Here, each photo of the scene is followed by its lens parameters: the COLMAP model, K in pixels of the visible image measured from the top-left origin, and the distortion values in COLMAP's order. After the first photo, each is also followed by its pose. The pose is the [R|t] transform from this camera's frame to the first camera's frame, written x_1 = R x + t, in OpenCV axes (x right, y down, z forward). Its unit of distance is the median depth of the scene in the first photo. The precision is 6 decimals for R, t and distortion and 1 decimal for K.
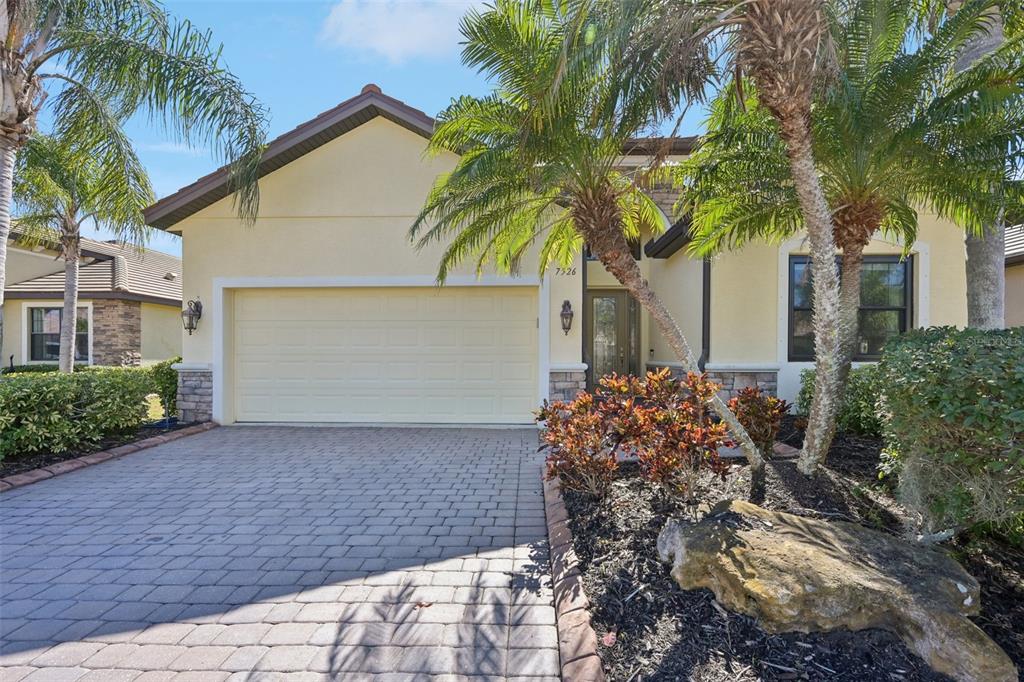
lens RADIAL K [[435.1, 0, 513.8], [0, 435.1, 348.3], [0, 0, 1]] dist [0.000039, 0.000035]
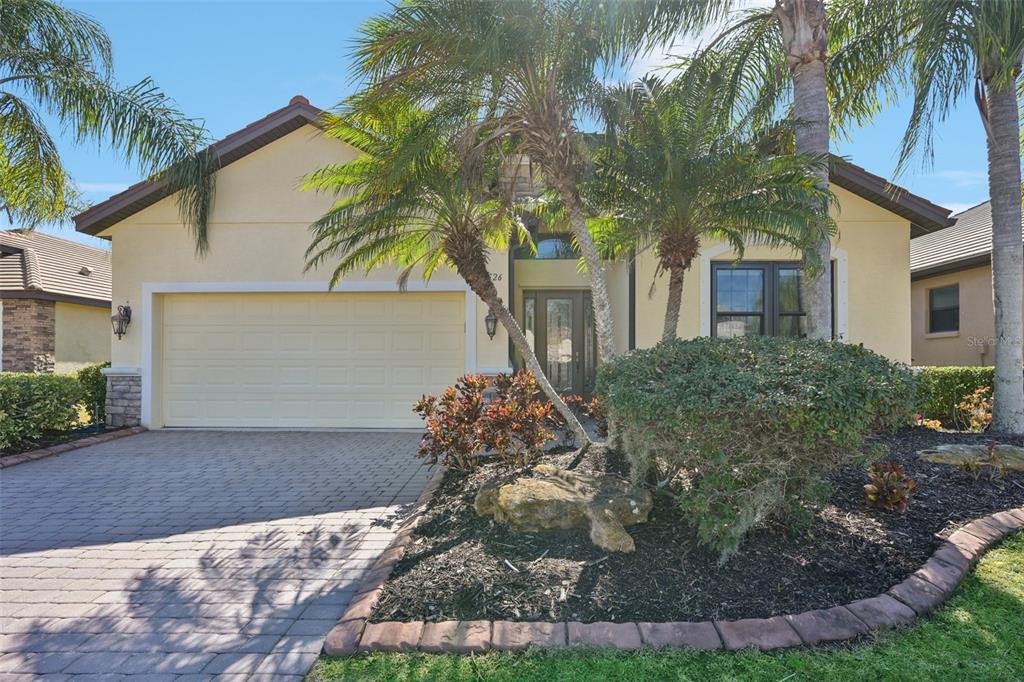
lens RADIAL K [[552.4, 0, 513.0], [0, 552.4, 348.7], [0, 0, 1]] dist [-0.001797, 0.000480]
pose [[0.999984, 0.000307, 0.005701, 0.161051], [-0.000259, 0.999964, -0.008439, 0.000746], [-0.005703, 0.008438, 0.999948, -0.284813]]
